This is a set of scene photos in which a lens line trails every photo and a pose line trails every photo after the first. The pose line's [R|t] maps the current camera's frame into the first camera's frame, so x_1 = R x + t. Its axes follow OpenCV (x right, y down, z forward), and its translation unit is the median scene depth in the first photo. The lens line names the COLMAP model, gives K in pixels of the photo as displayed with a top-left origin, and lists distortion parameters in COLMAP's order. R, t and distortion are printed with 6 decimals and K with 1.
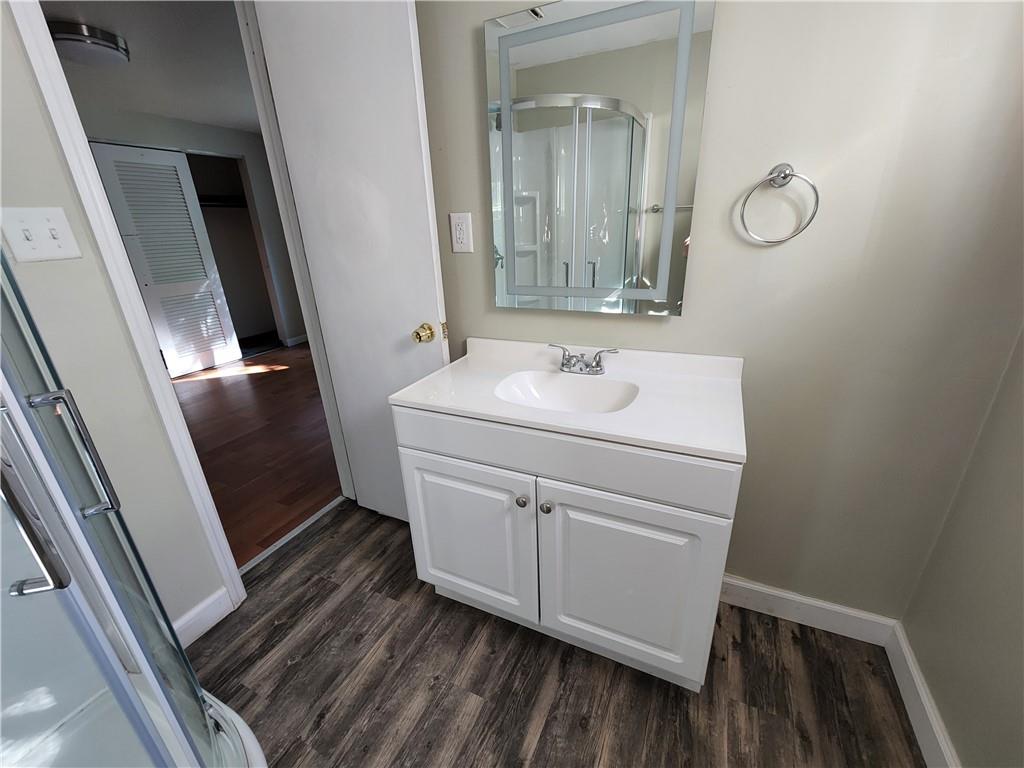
lens RADIAL K [[421.2, 0, 516.9], [0, 421.2, 390.2], [0, 0, 1]] dist [-0.000587, -0.000217]
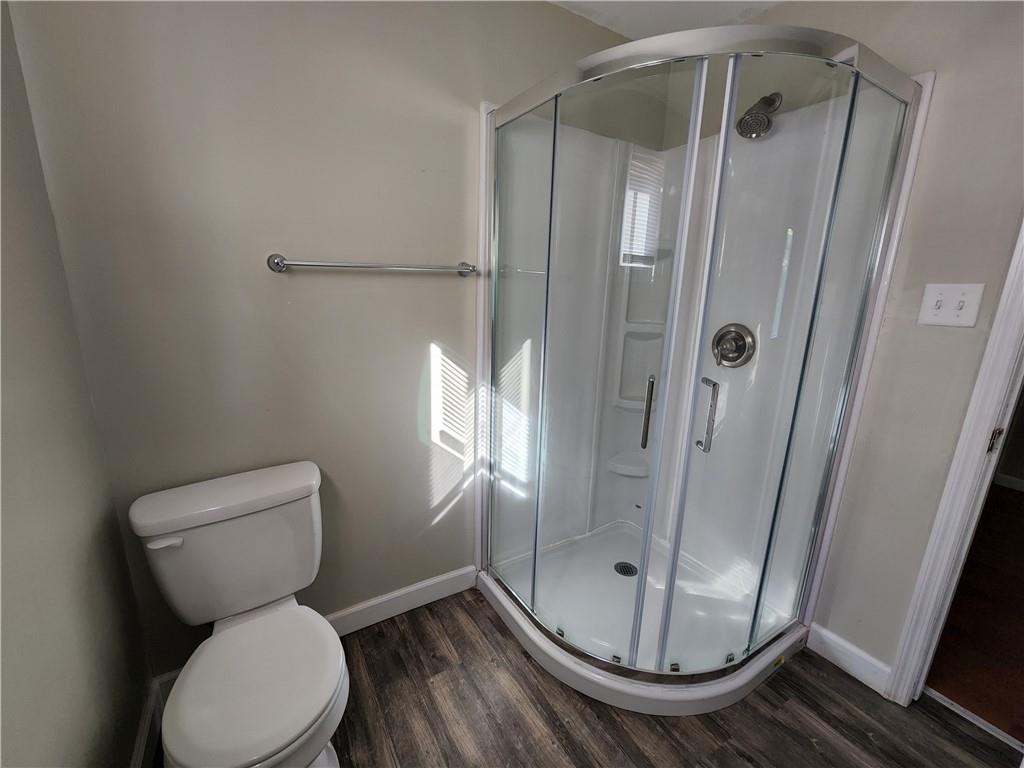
lens RADIAL K [[421.2, 0, 508.0], [0, 421.2, 388.3], [0, 0, 1]] dist [-0.000587, -0.000217]
pose [[-0.553813, 0.207531, -0.806363, 0.444476], [-0.318380, 0.842066, 0.435384, -0.214407], [0.769367, 0.497851, -0.400273, 0.459129]]
